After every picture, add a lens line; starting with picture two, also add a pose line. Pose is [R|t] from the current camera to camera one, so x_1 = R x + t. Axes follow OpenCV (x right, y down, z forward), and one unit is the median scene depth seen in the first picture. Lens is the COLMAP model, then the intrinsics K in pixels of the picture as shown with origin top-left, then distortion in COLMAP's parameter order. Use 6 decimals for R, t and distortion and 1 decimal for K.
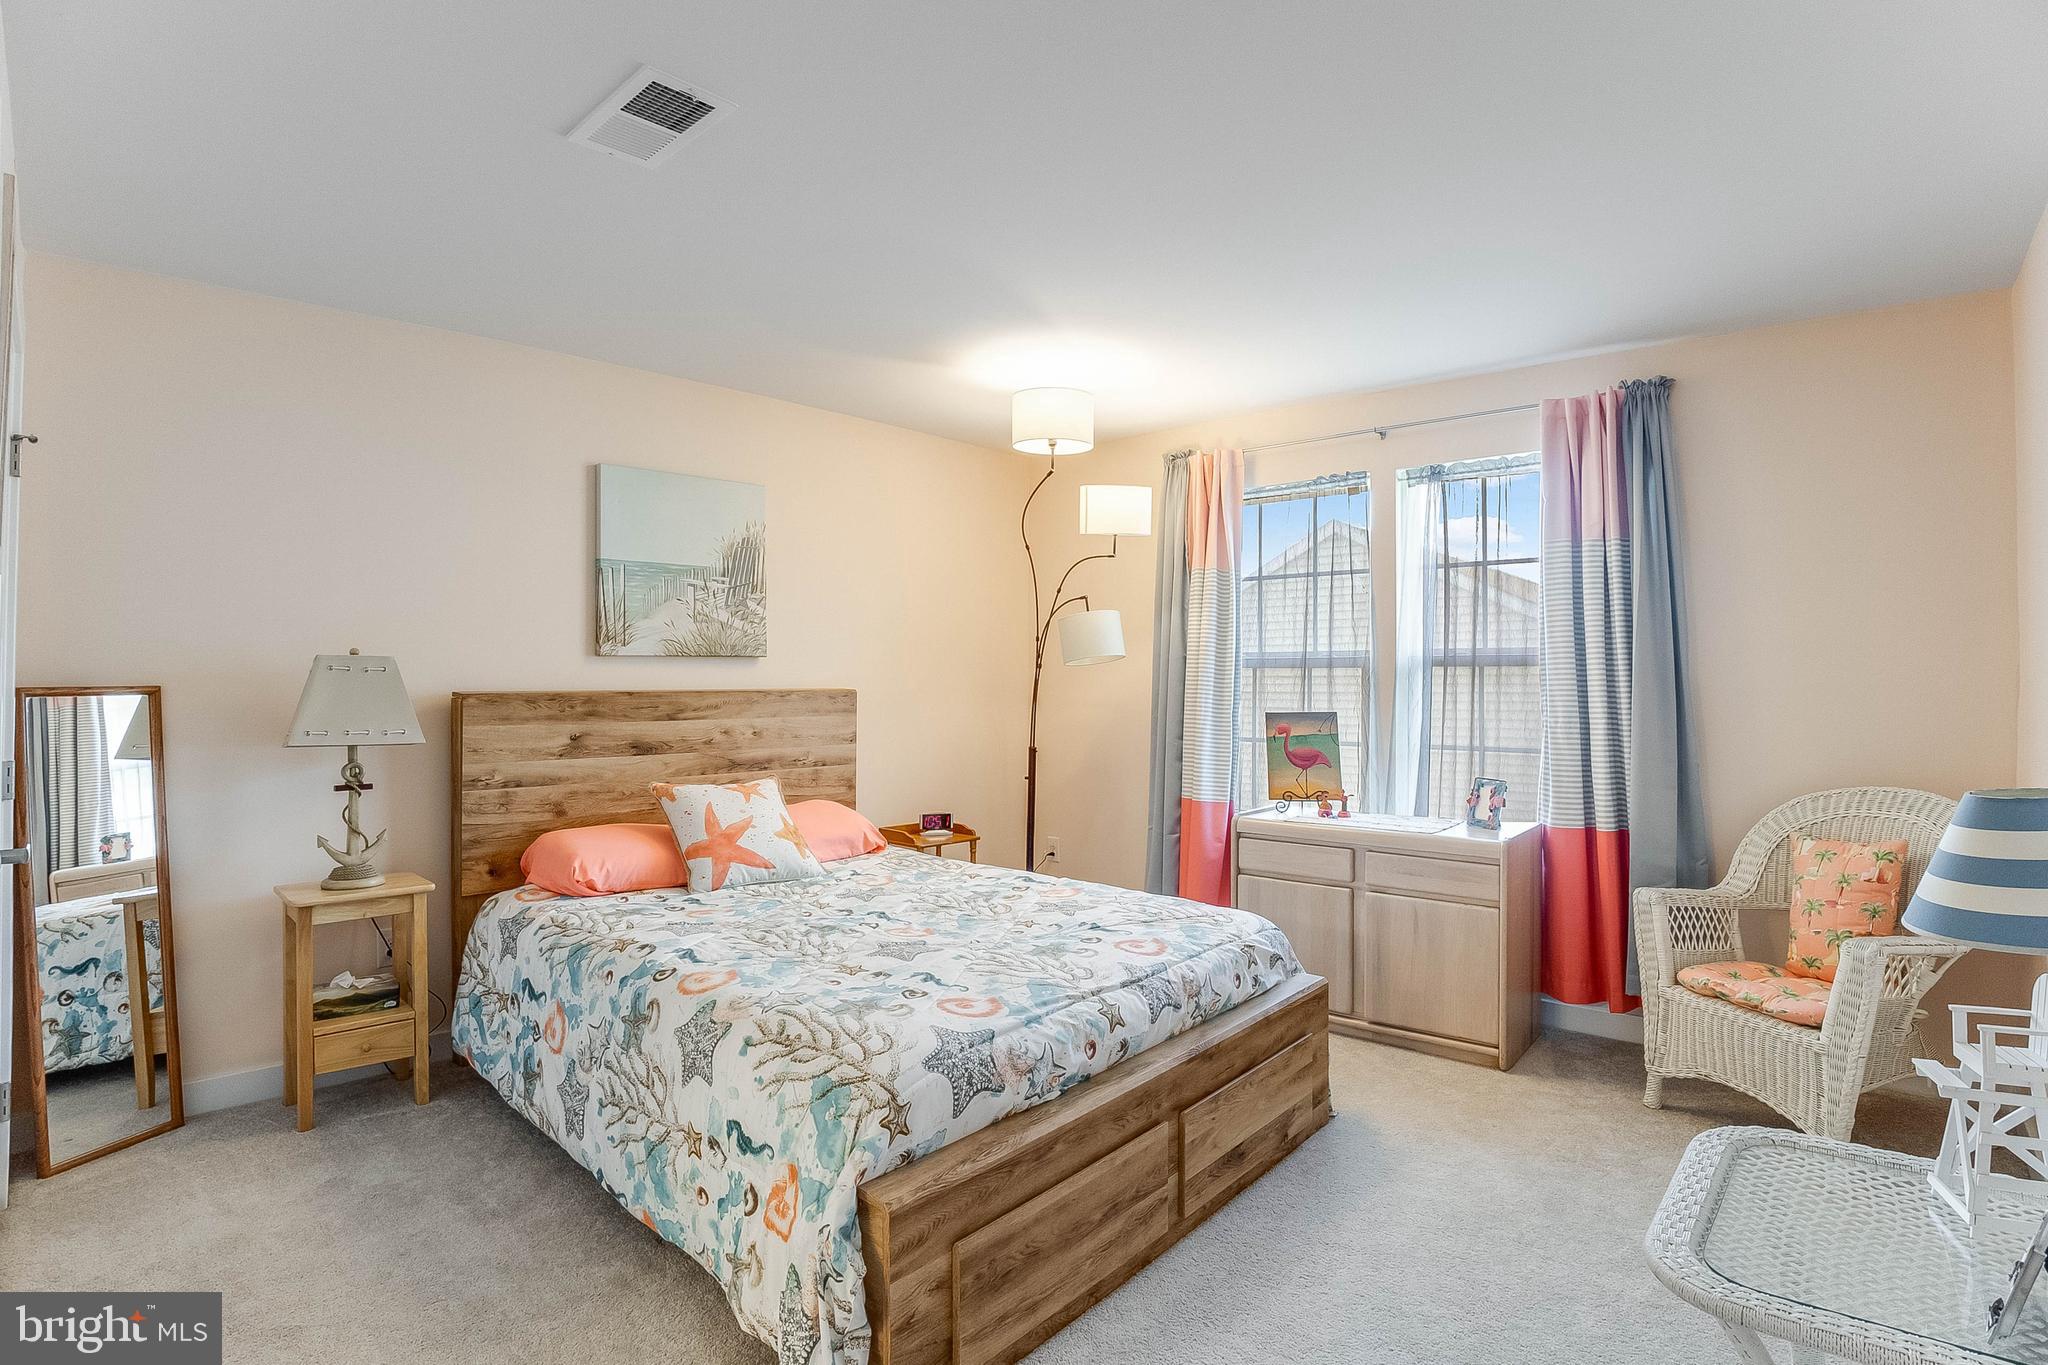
lens RADIAL K [[968.2, 0, 1030.6], [0, 968.2, 664.8], [0, 0, 1]] dist [-0.118544, 0.000000]
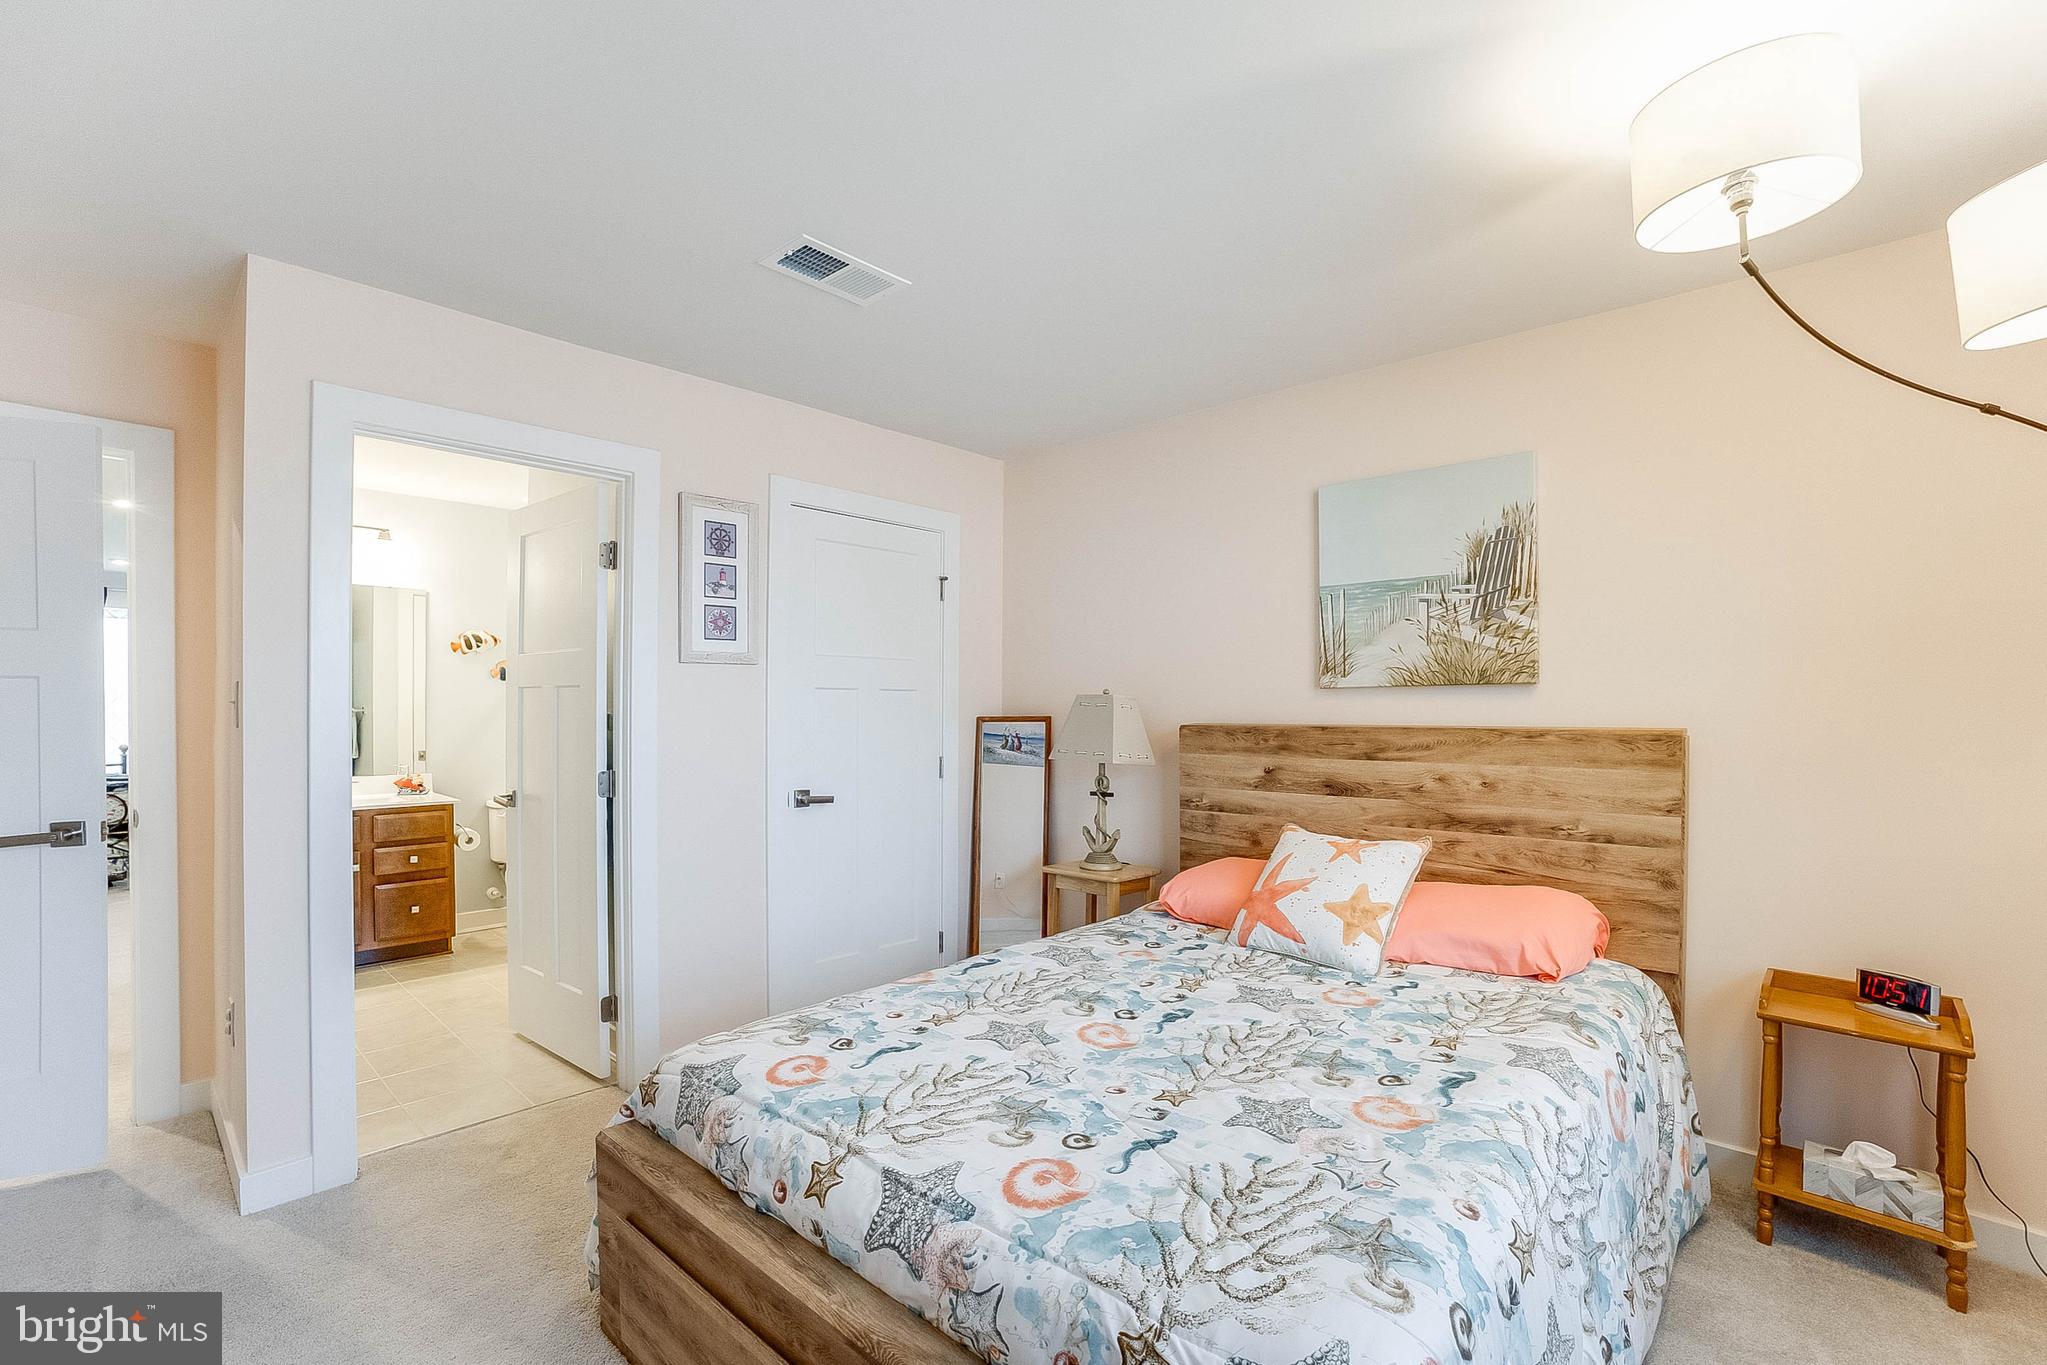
lens RADIAL K [[911.7, 0, 1035.5], [0, 911.7, 703.3], [0, 0, 1]] dist [-0.072755, 0.000075]
pose [[0.008764, -0.004800, -0.999950, 0.461293], [0.015593, 0.999868, -0.004663, 0.005255], [0.999840, -0.015552, 0.008838, 0.698986]]
